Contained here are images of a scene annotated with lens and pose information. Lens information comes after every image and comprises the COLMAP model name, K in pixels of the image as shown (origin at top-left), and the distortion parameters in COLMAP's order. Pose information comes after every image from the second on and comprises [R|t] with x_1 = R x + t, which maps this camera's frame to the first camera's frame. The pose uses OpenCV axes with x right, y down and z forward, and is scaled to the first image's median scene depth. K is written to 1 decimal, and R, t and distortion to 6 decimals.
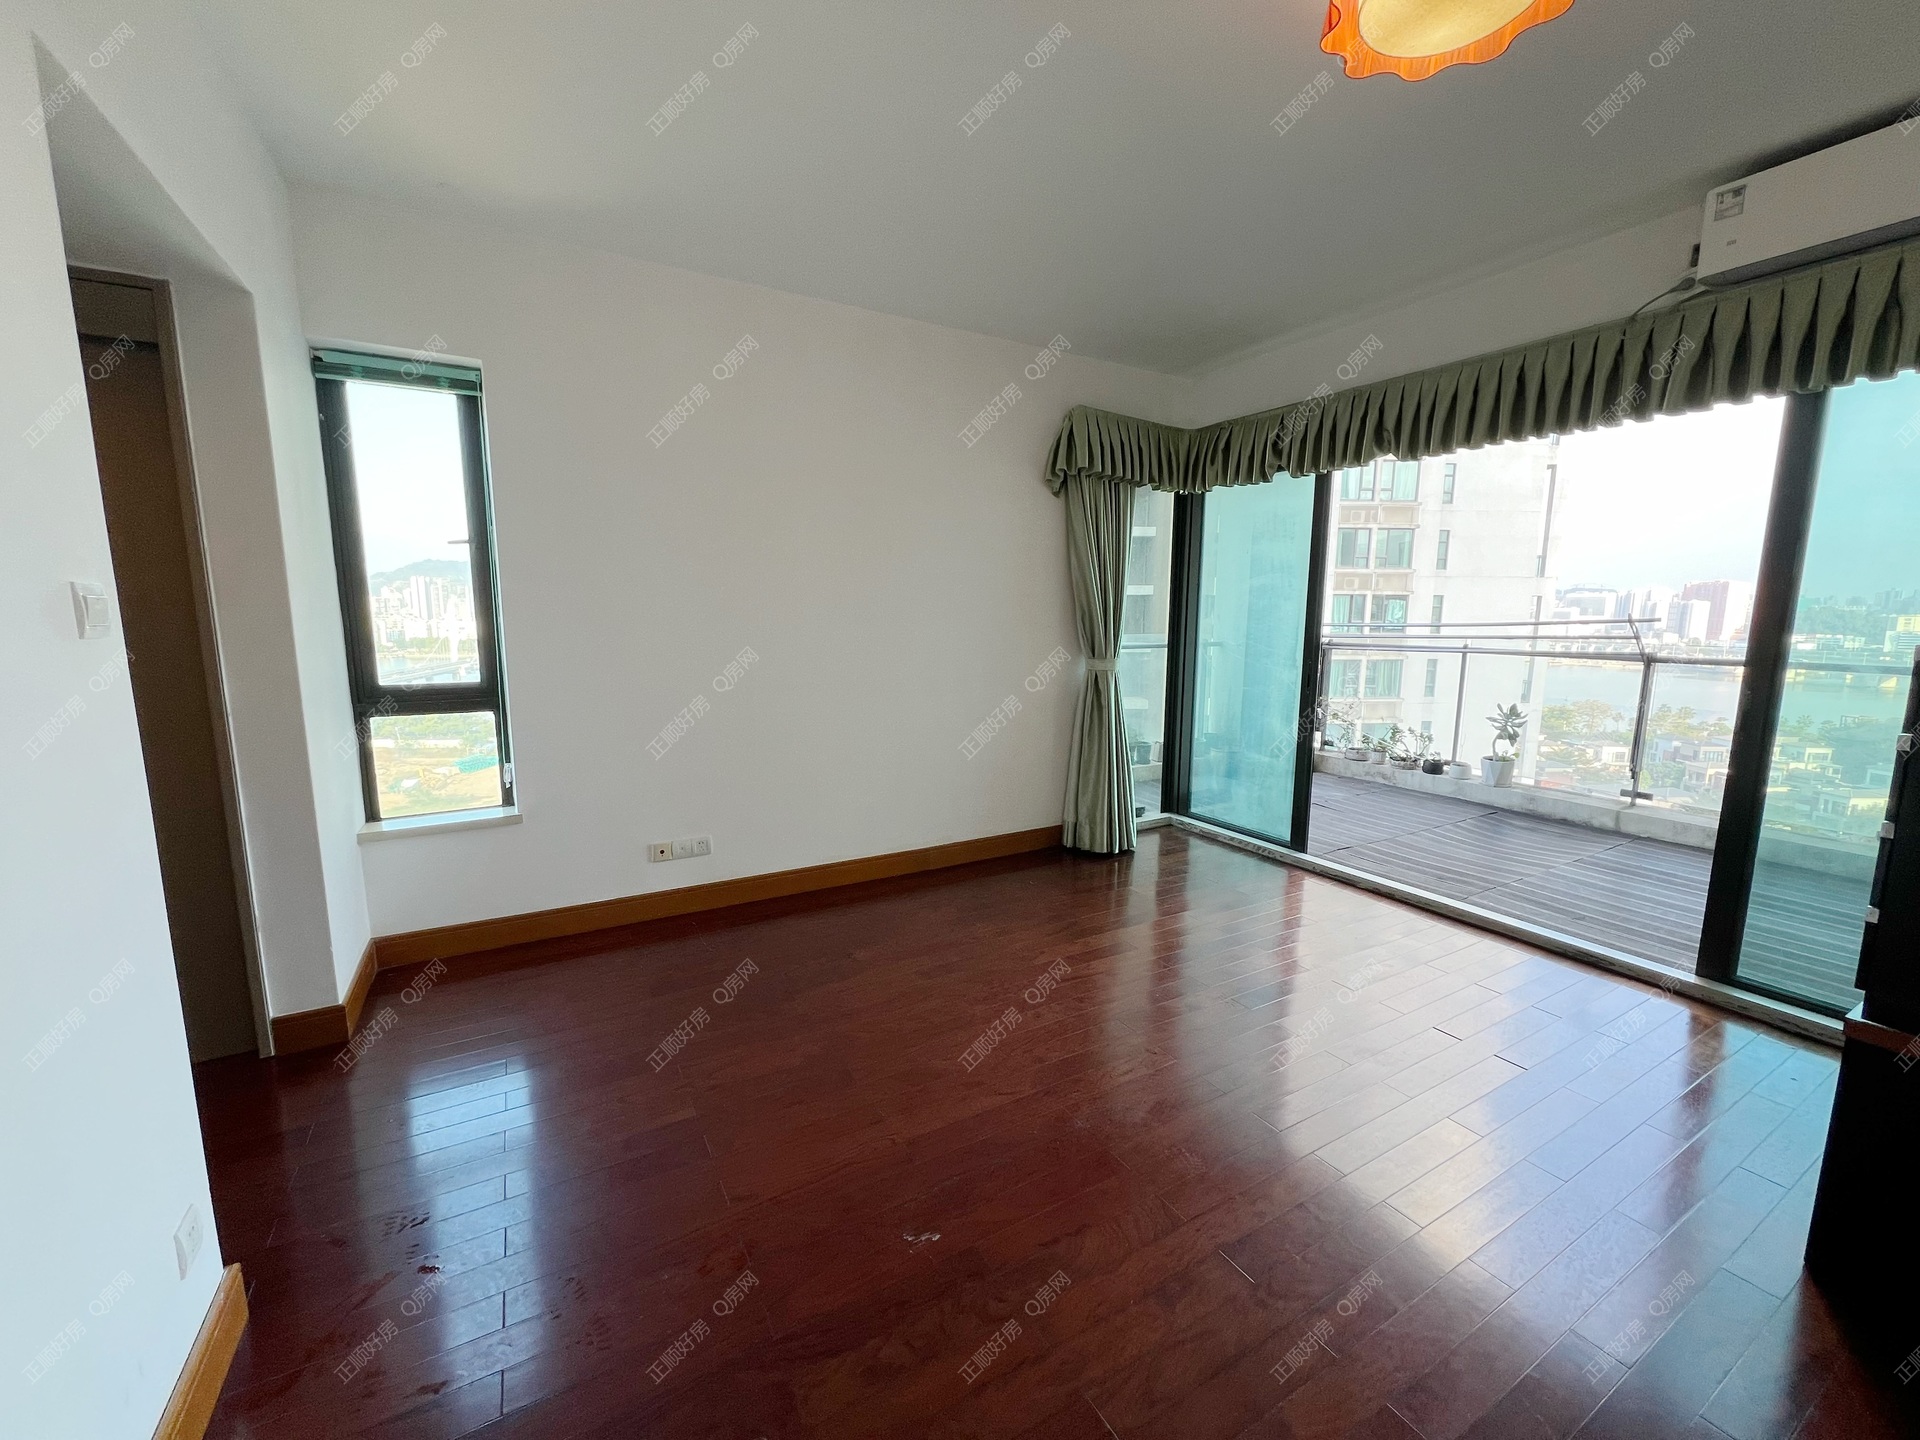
lens RADIAL K [[768.8, 0, 964.3], [0, 768.8, 721.7], [0, 0, 1]] dist [0.002674, -0.000083]
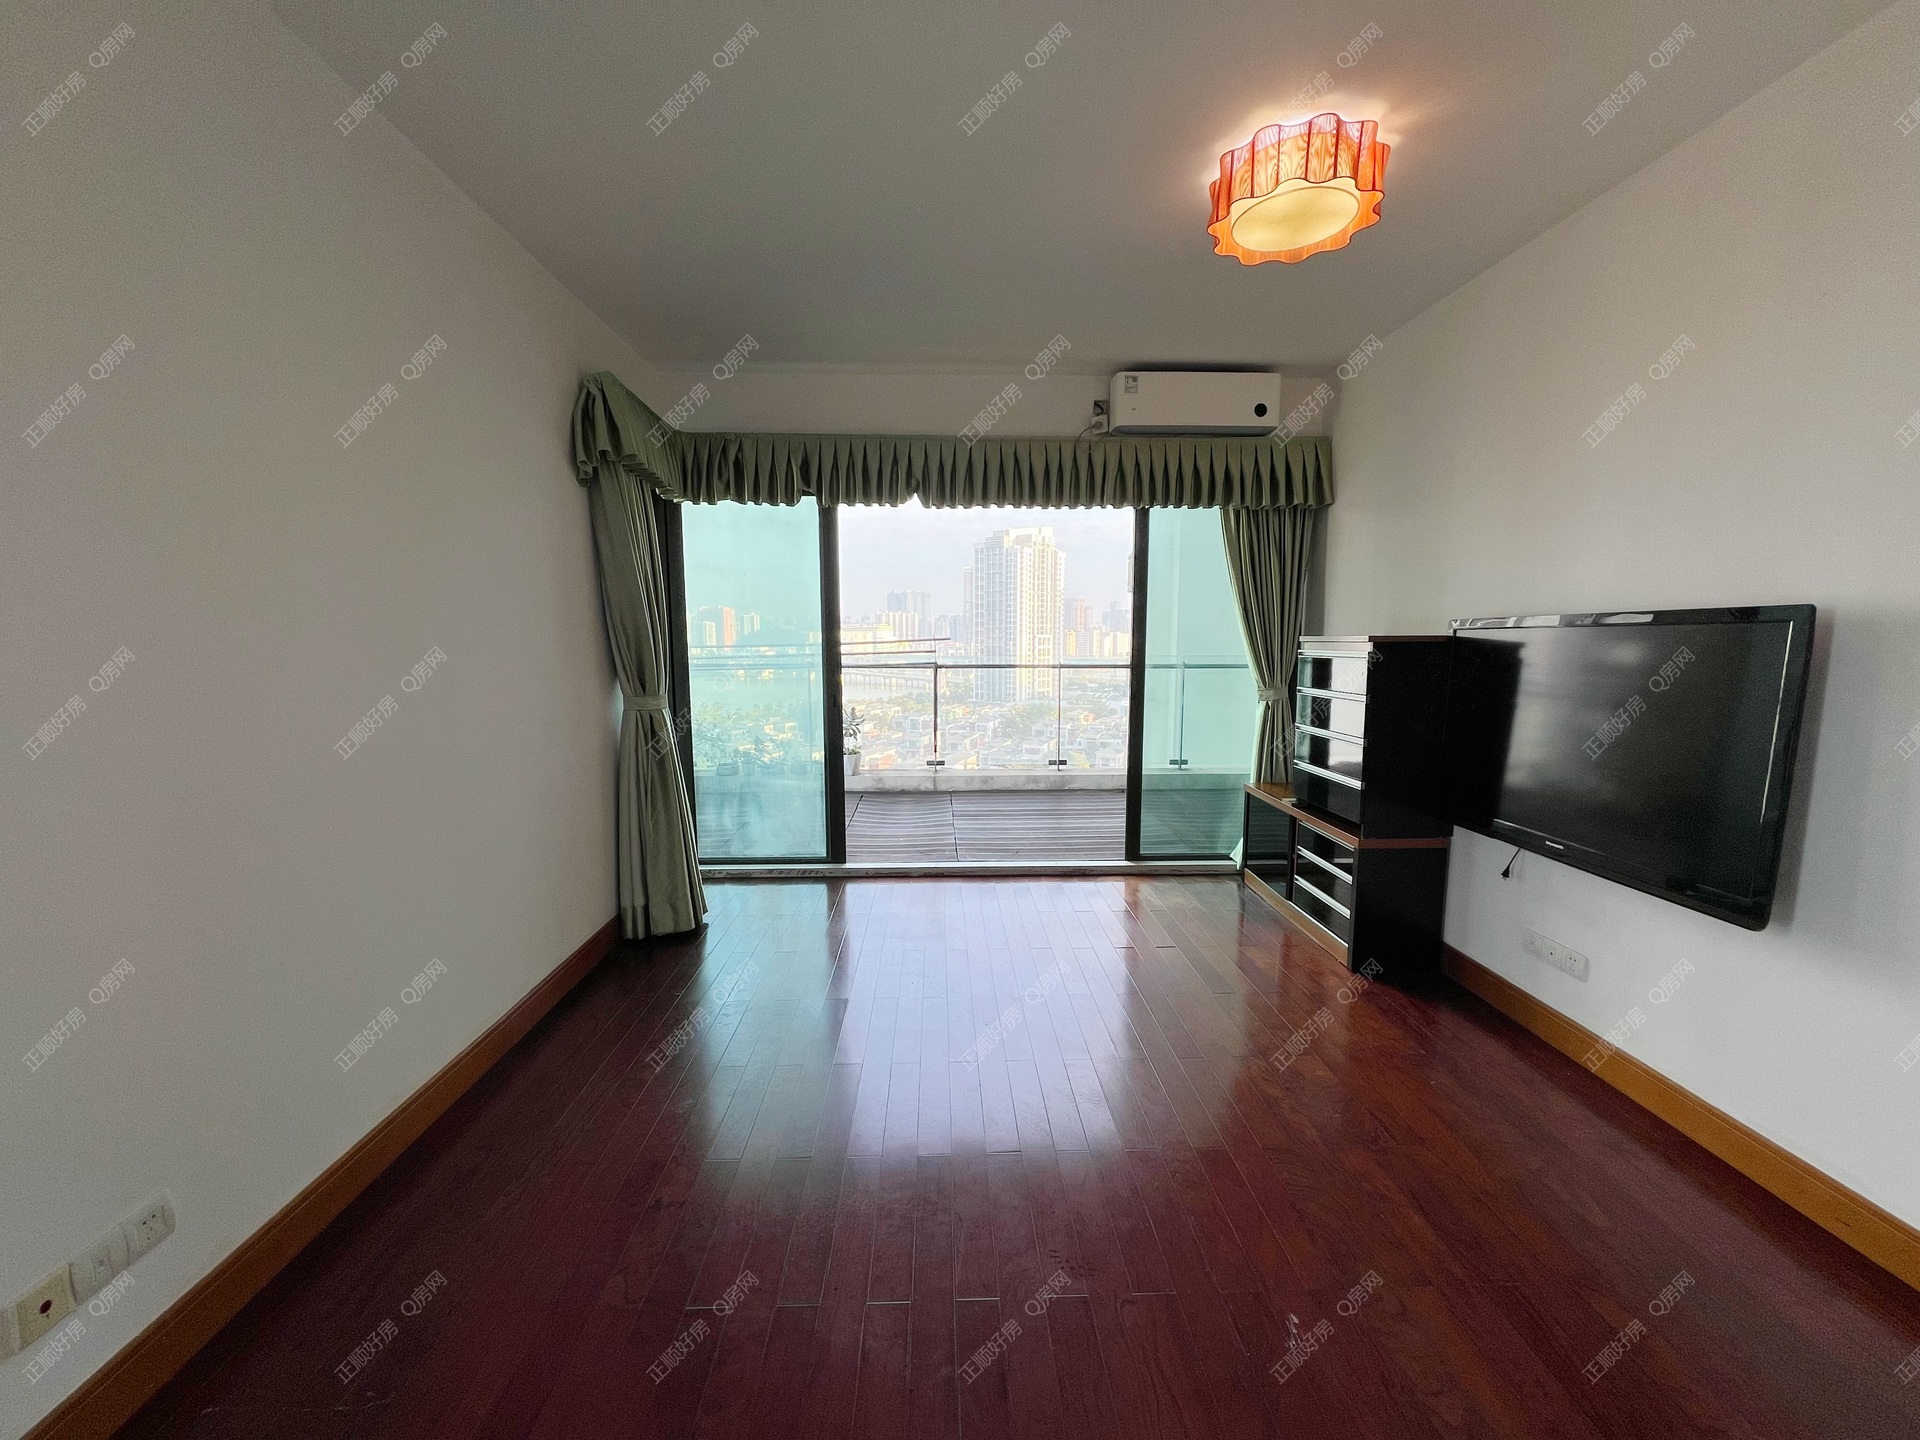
lens RADIAL K [[771.0, 0, 956.9], [0, 771.0, 727.2], [0, 0, 1]] dist [-0.002264, -0.000269]
pose [[0.471313, -0.113657, 0.874612, -0.389600], [0.128124, 0.989965, 0.059603, -0.057172], [-0.872610, 0.083967, 0.481146, 0.342805]]
